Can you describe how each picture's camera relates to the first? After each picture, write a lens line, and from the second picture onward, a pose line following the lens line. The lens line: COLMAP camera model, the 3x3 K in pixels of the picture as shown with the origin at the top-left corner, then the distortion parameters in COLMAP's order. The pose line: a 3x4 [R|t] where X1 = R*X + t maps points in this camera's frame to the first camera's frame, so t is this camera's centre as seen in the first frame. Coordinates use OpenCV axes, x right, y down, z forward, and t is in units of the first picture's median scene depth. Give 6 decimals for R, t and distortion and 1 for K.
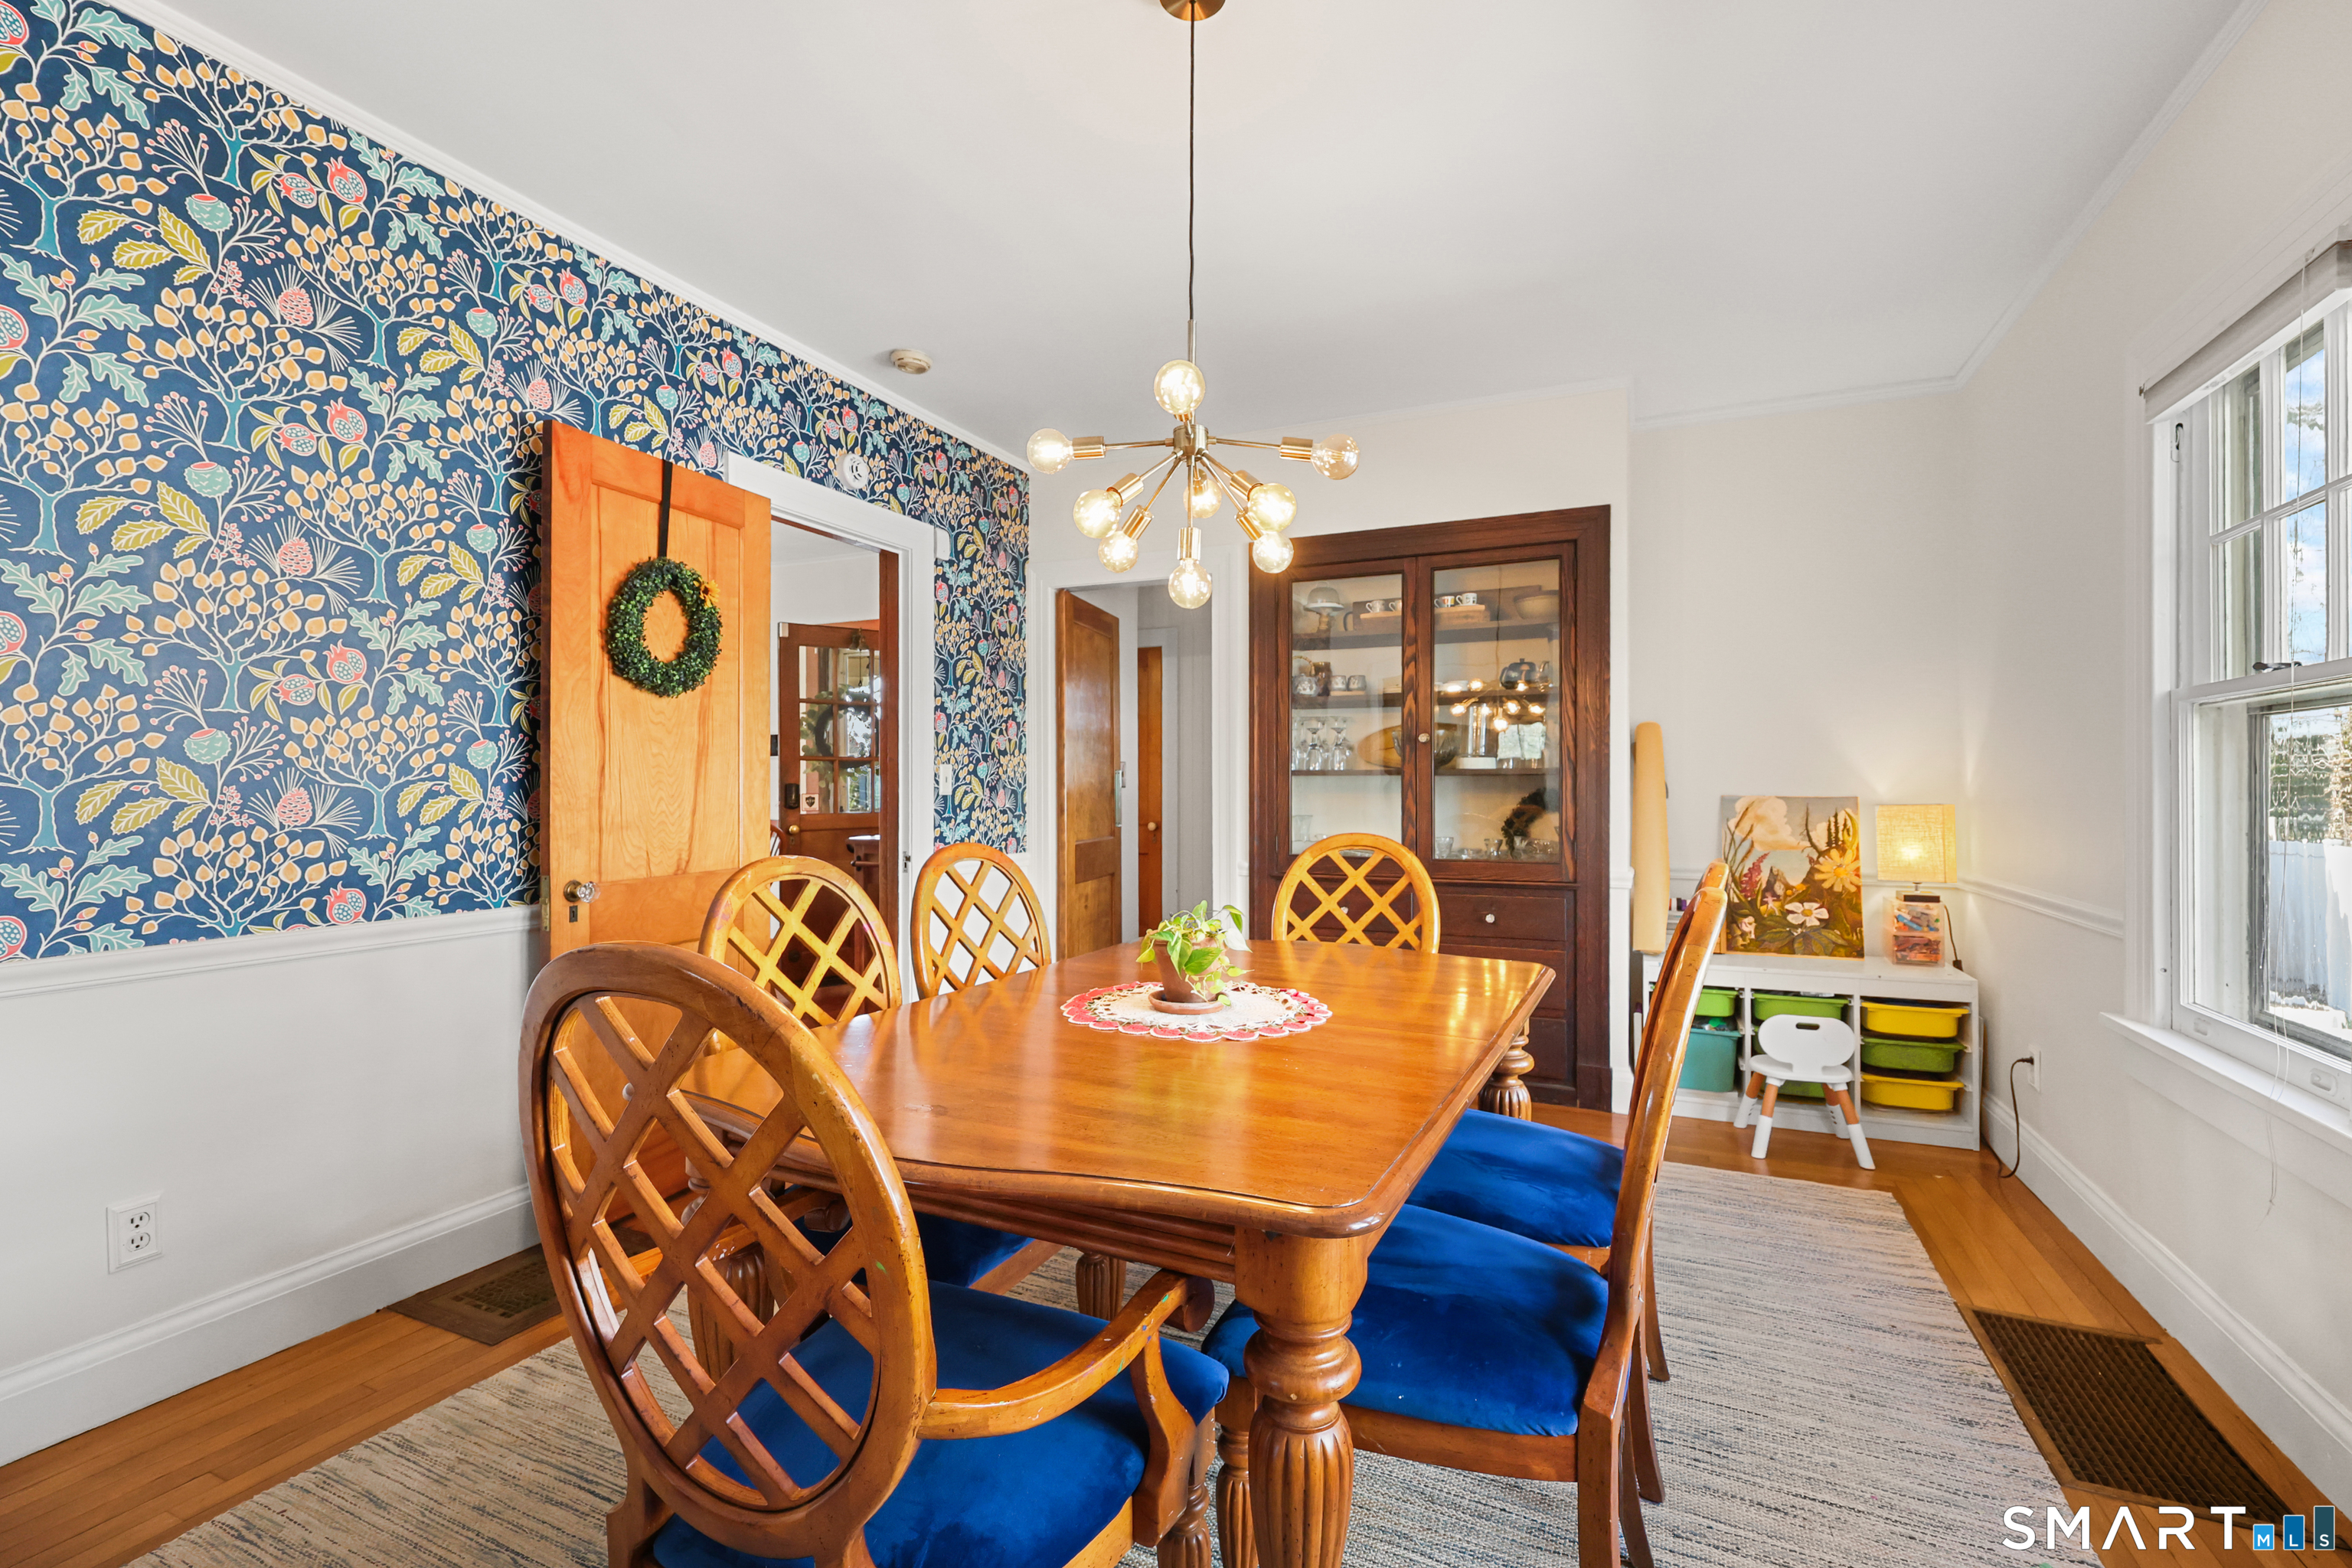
lens RADIAL K [[992.4, 0, 1178.8], [0, 992.4, 790.7], [0, 0, 1]] dist [-0.001085, -0.000137]
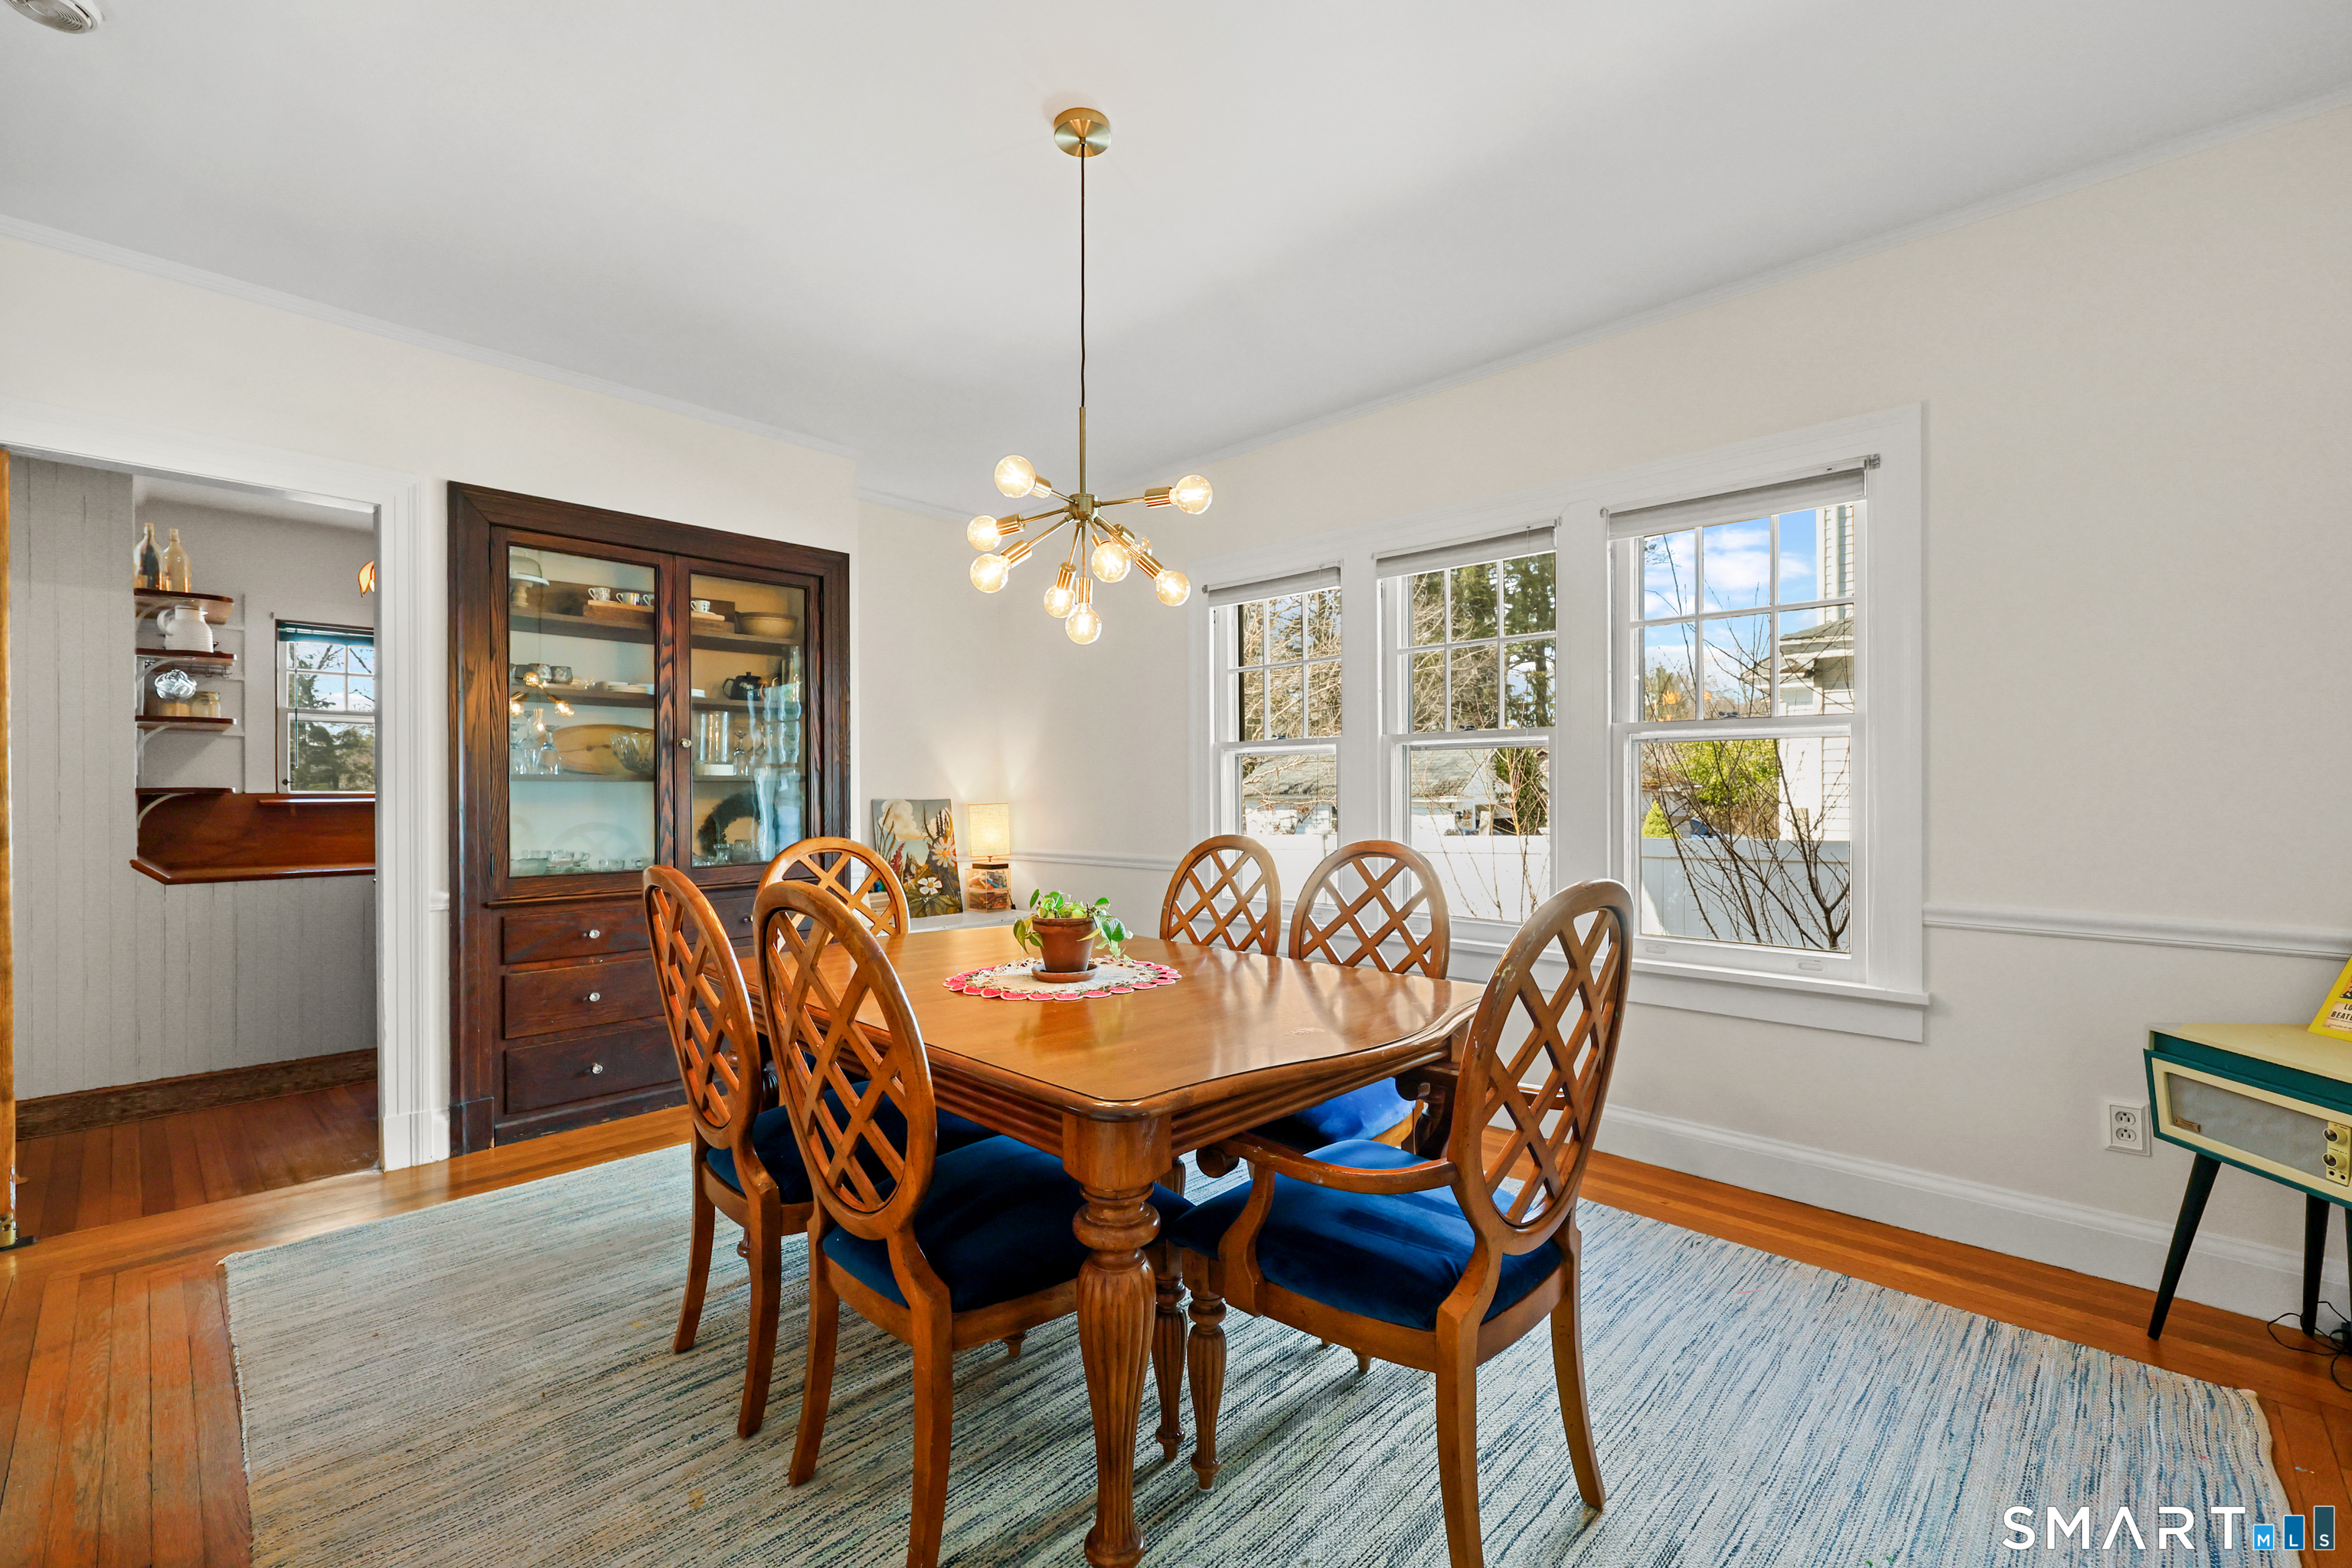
lens RADIAL K [[992.4, 0, 1178.8], [0, 992.4, 790.7], [0, 0, 1]] dist [-0.001085, -0.000137]
pose [[0.323758, -0.001495, 0.946139, -0.534022], [0.005756, 0.999983, -0.000389, -0.003527], [-0.946122, 0.005572, 0.323761, 0.233487]]
